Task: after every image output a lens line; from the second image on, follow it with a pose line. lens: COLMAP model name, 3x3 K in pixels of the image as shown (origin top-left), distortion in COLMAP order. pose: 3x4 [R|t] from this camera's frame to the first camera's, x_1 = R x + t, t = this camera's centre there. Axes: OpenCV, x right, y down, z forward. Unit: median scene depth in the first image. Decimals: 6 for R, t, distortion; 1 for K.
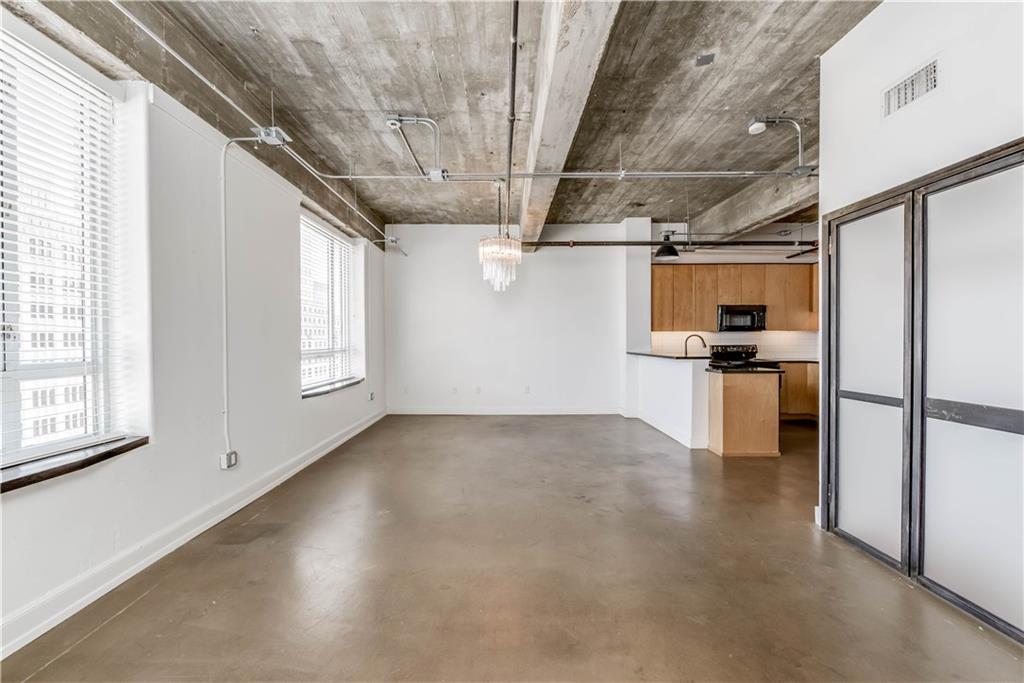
lens RADIAL K [[415.8, 0, 503.8], [0, 415.8, 344.6], [0, 0, 1]] dist [-0.006115, -0.000434]
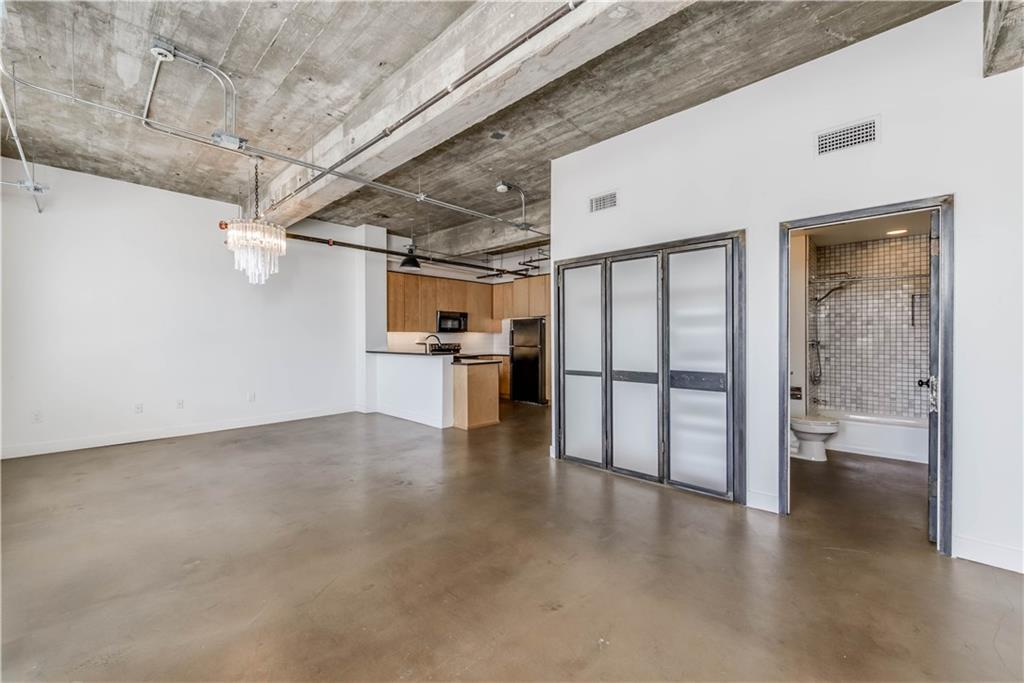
lens RADIAL K [[404.8, 0, 513.2], [0, 404.8, 338.8], [0, 0, 1]] dist [0.000327, -0.000328]
pose [[0.686720, -0.000944, 0.726921, -0.337406], [0.010167, 0.999914, -0.008306, -0.001757], [-0.726851, 0.013094, 0.686671, 0.035557]]
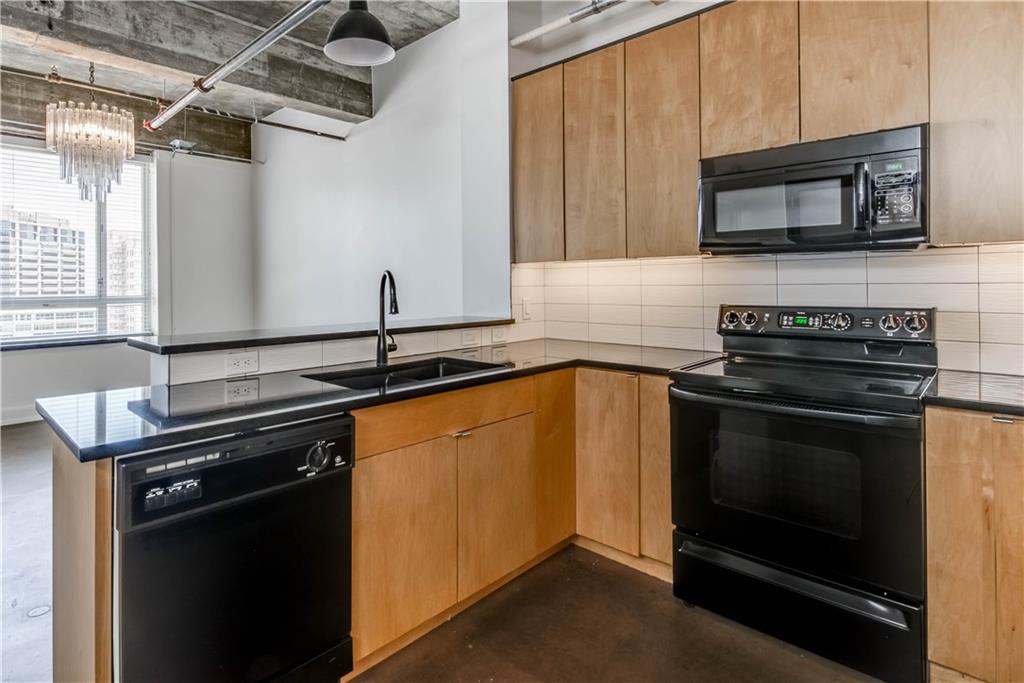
lens RADIAL K [[535.8, 0, 454.0], [0, 535.8, 284.7], [0, 0, 1]] dist [-0.000662, -0.000727]
pose [[0.697225, 0.000427, -0.716853, 1.135831], [-0.005372, 0.999975, -0.004629, -0.017132], [0.716833, 0.007079, 0.697209, 1.097791]]
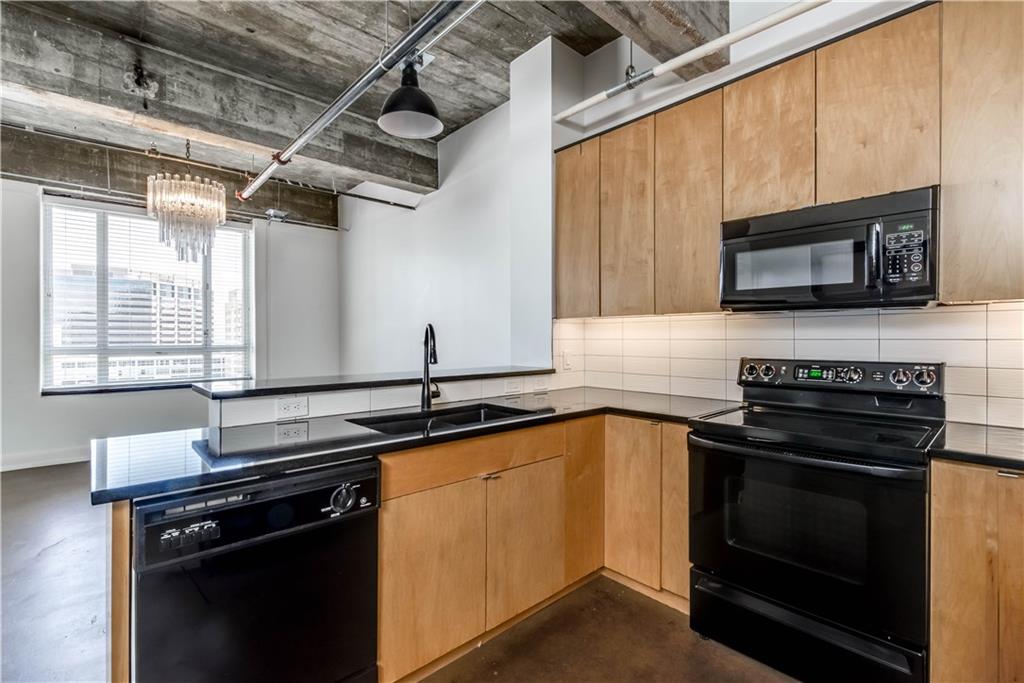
lens RADIAL K [[460.6, 0, 512.0], [0, 460.6, 341.5], [0, 0, 1]] dist [-0.001288, -0.000565]
pose [[0.675857, 0.011541, -0.736943, 1.136583], [-0.013029, 0.999908, 0.003710, -0.017386], [0.736918, 0.007094, 0.675945, 1.154881]]
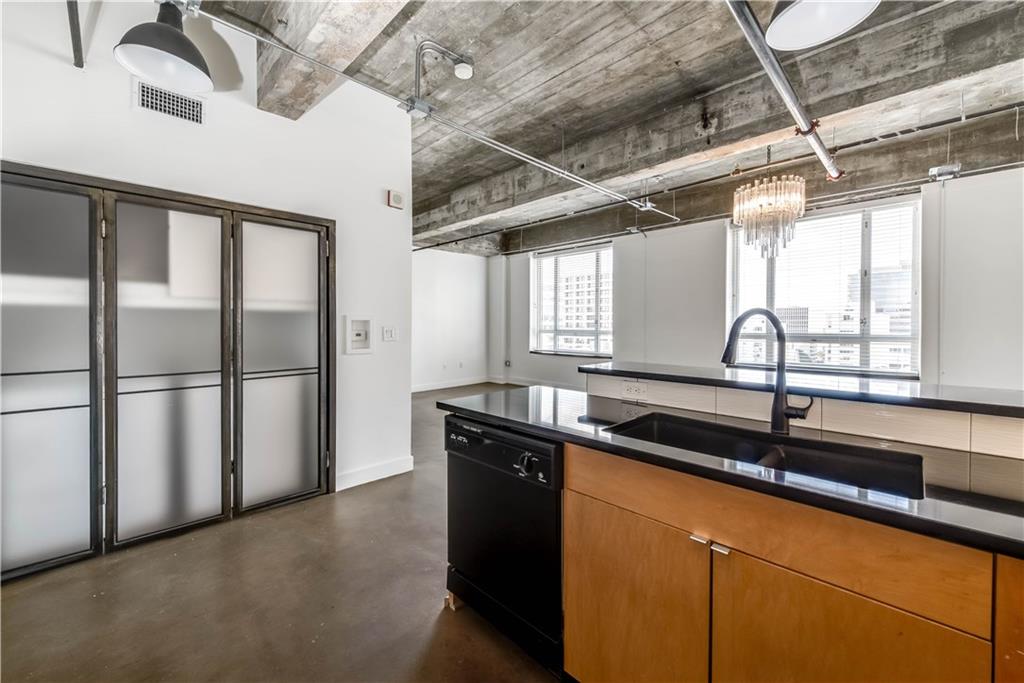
lens RADIAL K [[405.4, 0, 504.9], [0, 405.4, 330.0], [0, 0, 1]] dist [0.001118, -0.000156]
pose [[-0.714200, 0.012167, -0.699836, 1.057111], [-0.008927, 0.999609, 0.026490, -0.024254], [0.699885, 0.025167, -0.713812, 1.546694]]
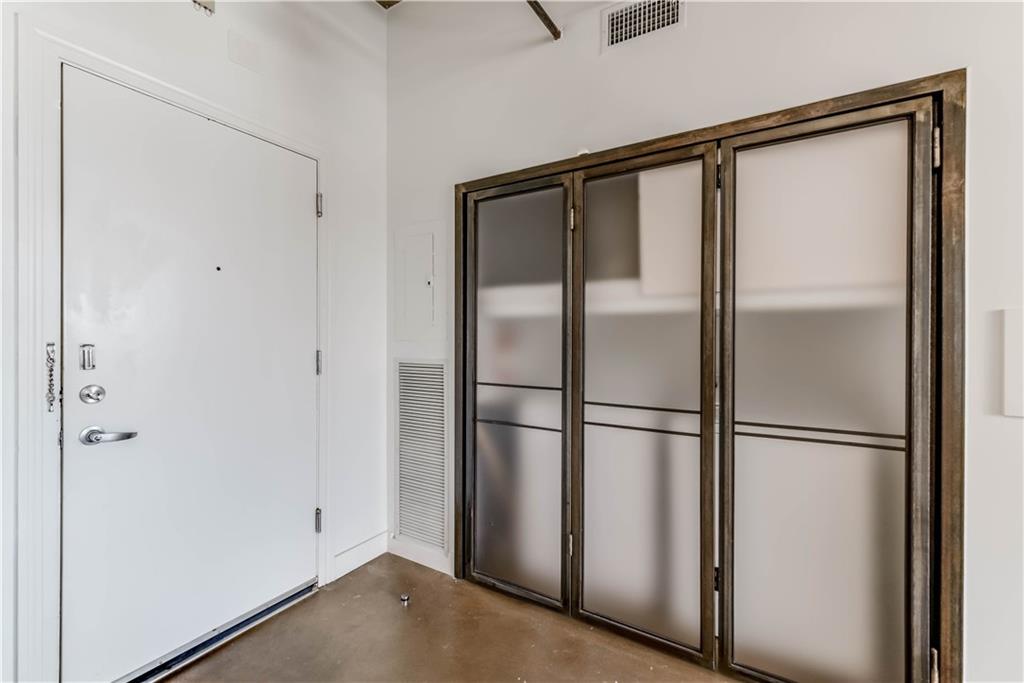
lens RADIAL K [[438.3, 0, 513.9], [0, 438.3, 337.8], [0, 0, 1]] dist [0.007438, -0.000315]
pose [[-0.854824, 0.001679, 0.518916, 0.854517], [0.010527, 0.999845, 0.014106, -0.017556], [-0.518811, 0.017521, -0.854709, 1.211701]]
